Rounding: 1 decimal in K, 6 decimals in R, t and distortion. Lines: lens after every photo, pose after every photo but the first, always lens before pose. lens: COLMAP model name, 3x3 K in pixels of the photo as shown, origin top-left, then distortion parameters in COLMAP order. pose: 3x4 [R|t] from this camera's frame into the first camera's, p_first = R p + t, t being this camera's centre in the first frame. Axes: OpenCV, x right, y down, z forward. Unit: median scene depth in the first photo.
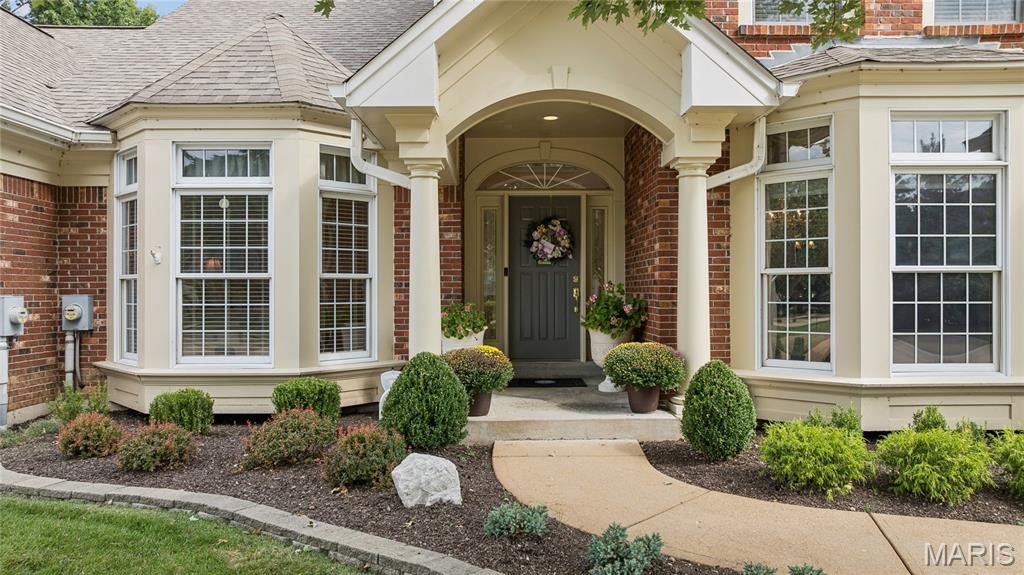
lens RADIAL K [[718.4, 0, 505.4], [0, 718.4, 285.0], [0, 0, 1]] dist [-0.004162, -0.001470]
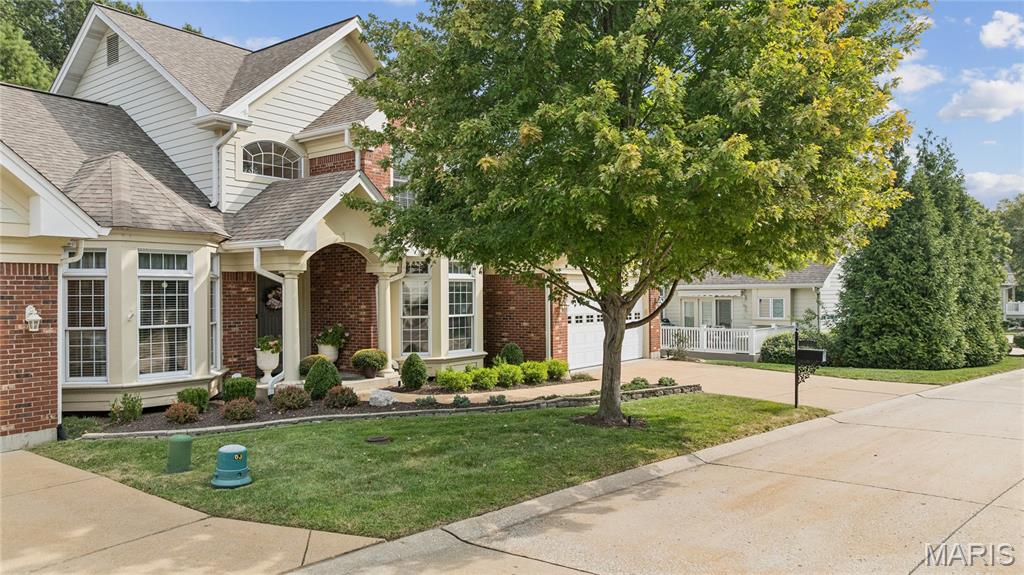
lens RADIAL K [[718.4, 0, 505.4], [0, 718.4, 285.0], [0, 0, 1]] dist [-0.004162, -0.001470]
pose [[0.622931, 0.013754, 0.782156, -1.246755], [0.021325, 0.999175, -0.034555, -0.034862], [-0.781986, 0.038205, 0.622123, -0.746987]]
